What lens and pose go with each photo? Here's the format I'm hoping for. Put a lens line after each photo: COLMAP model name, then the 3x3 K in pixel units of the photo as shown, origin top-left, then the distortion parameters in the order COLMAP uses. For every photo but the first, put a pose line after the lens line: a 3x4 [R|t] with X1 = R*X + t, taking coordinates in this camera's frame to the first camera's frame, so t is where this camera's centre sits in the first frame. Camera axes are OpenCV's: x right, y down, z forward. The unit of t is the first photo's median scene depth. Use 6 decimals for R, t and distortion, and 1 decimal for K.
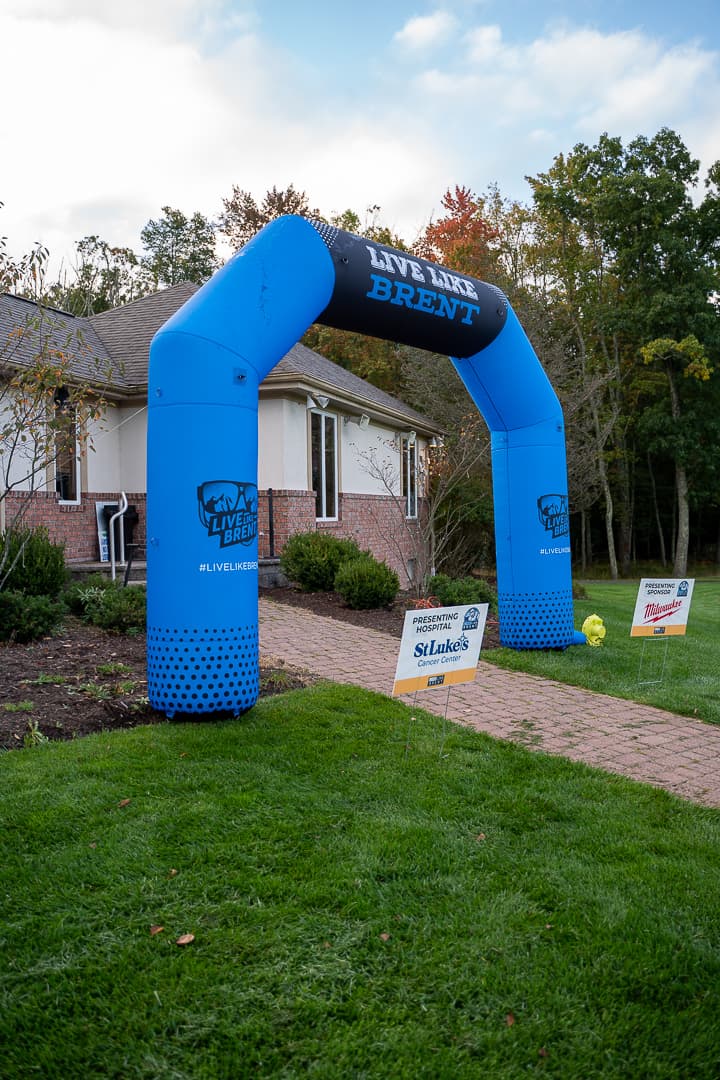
lens RADIAL K [[886.7, 0, 384.3], [0, 886.7, 541.6], [0, 0, 1]] dist [-0.112800, 0.097631]
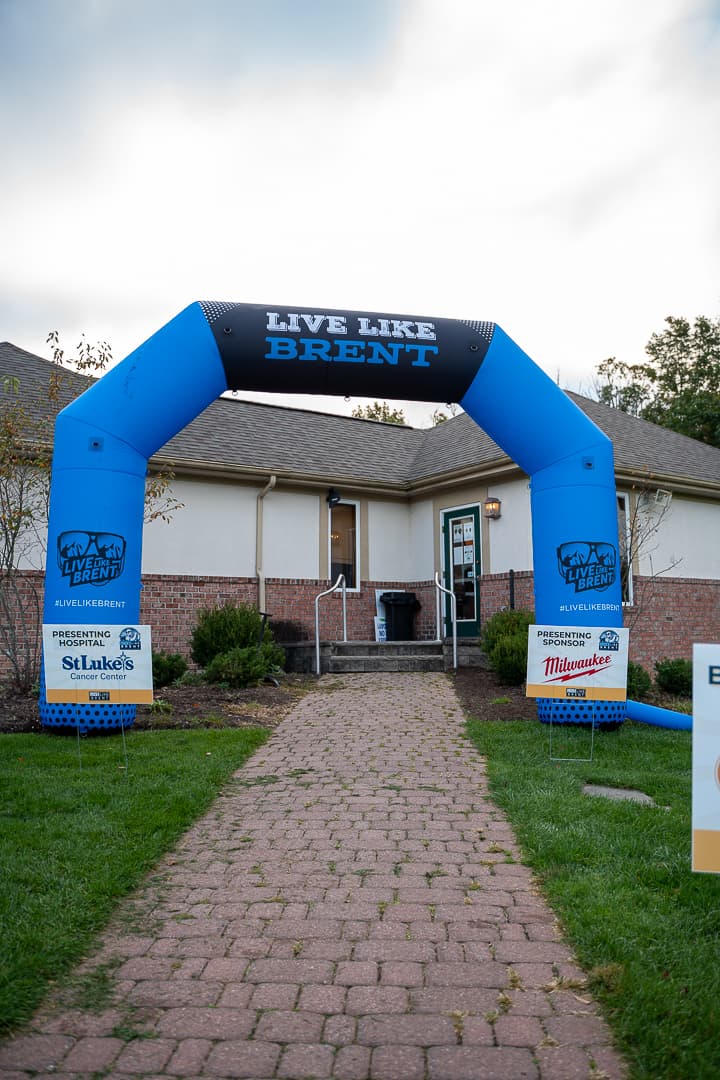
lens RADIAL K [[886.7, 0, 384.3], [0, 886.7, 541.6], [0, 0, 1]] dist [-0.112800, 0.097631]
pose [[0.784726, -0.068240, -0.616075, 0.672465], [-0.015796, 0.991397, -0.129932, 0.071502], [0.619641, 0.111693, 0.776897, 0.258967]]
